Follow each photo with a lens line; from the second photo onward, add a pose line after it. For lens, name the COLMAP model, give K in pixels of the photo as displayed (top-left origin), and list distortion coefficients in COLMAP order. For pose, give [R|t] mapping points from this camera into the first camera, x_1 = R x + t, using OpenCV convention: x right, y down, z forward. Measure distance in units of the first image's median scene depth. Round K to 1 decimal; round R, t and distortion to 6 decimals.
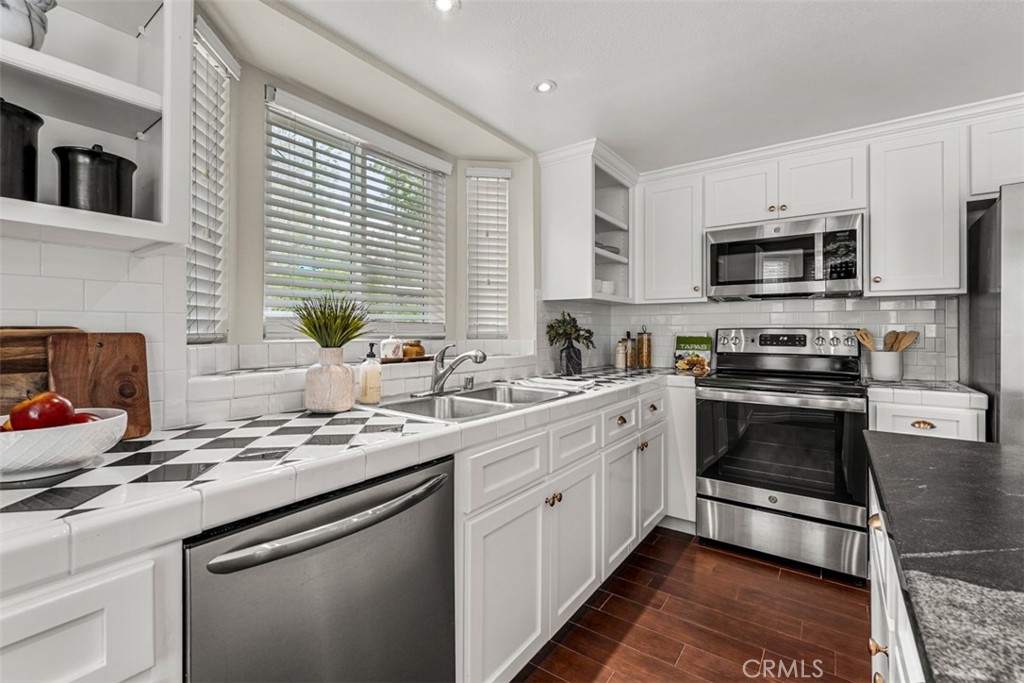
lens RADIAL K [[438.1, 0, 510.0], [0, 438.1, 325.7], [0, 0, 1]] dist [-0.008155, 0.000406]
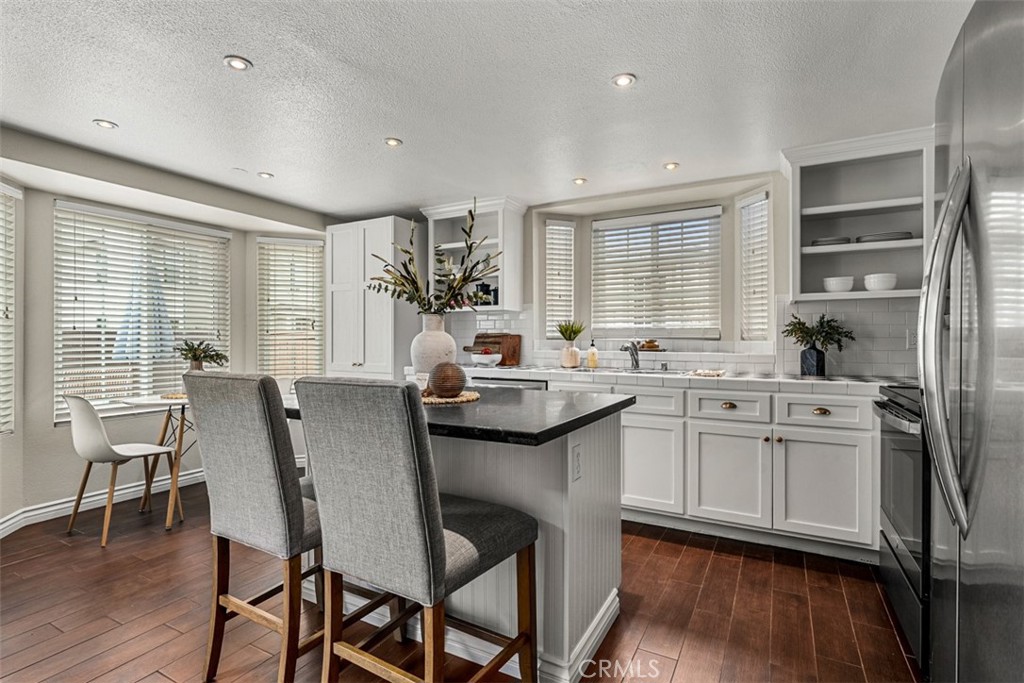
lens RADIAL K [[501.9, 0, 510.8], [0, 501.9, 339.6], [0, 0, 1]] dist [-0.005025, -0.000302]
pose [[0.128377, -0.003603, -0.991719, 1.359002], [0.010051, 0.999947, -0.002332, 0.027796], [0.991675, -0.009669, 0.128406, 0.202136]]
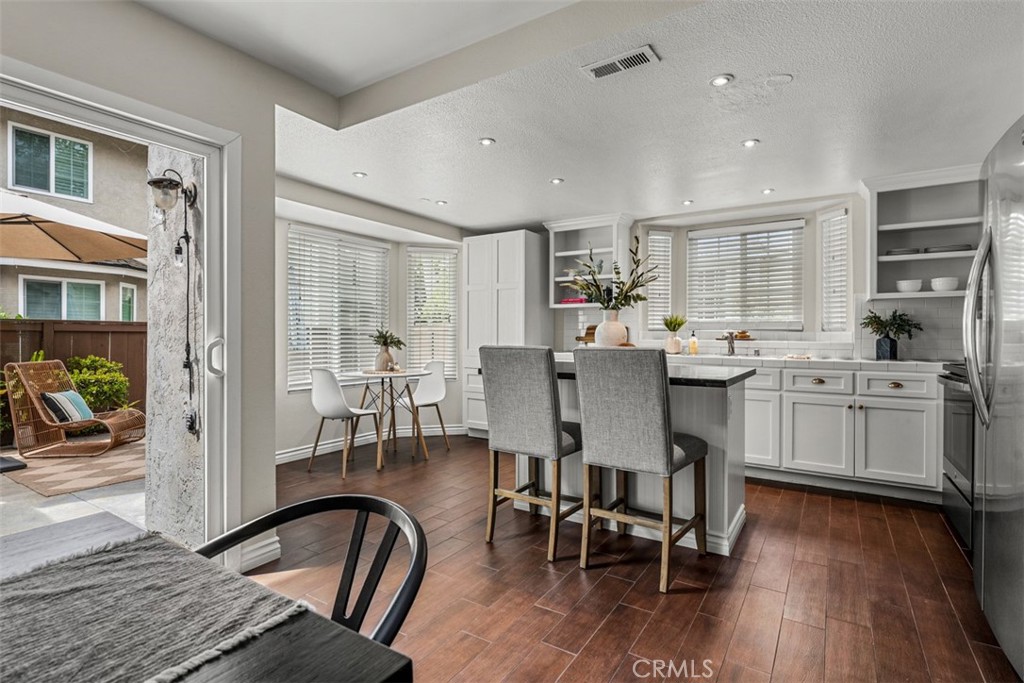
lens RADIAL K [[501.9, 0, 512.2], [0, 501.9, 335.4], [0, 0, 1]] dist [-0.005025, -0.000302]
pose [[0.047359, -0.002594, -0.998875, 1.715007], [0.005954, 0.999980, -0.002315, 0.045631], [0.998860, -0.005837, 0.047373, -0.127487]]
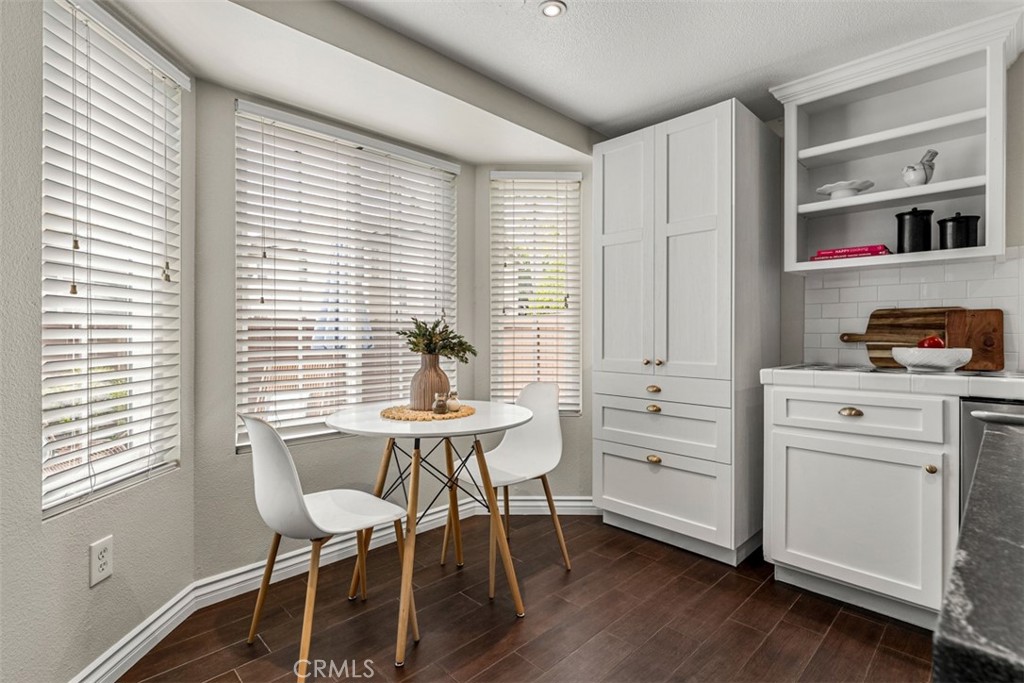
lens RADIAL K [[501.9, 0, 504.1], [0, 501.9, 338.2], [0, 0, 1]] dist [-0.005025, -0.000302]
pose [[-0.180098, 0.006515, -0.983627, 0.626935], [0.007711, 0.999957, 0.005211, 0.046789], [0.983618, -0.006647, -0.180140, -0.237163]]
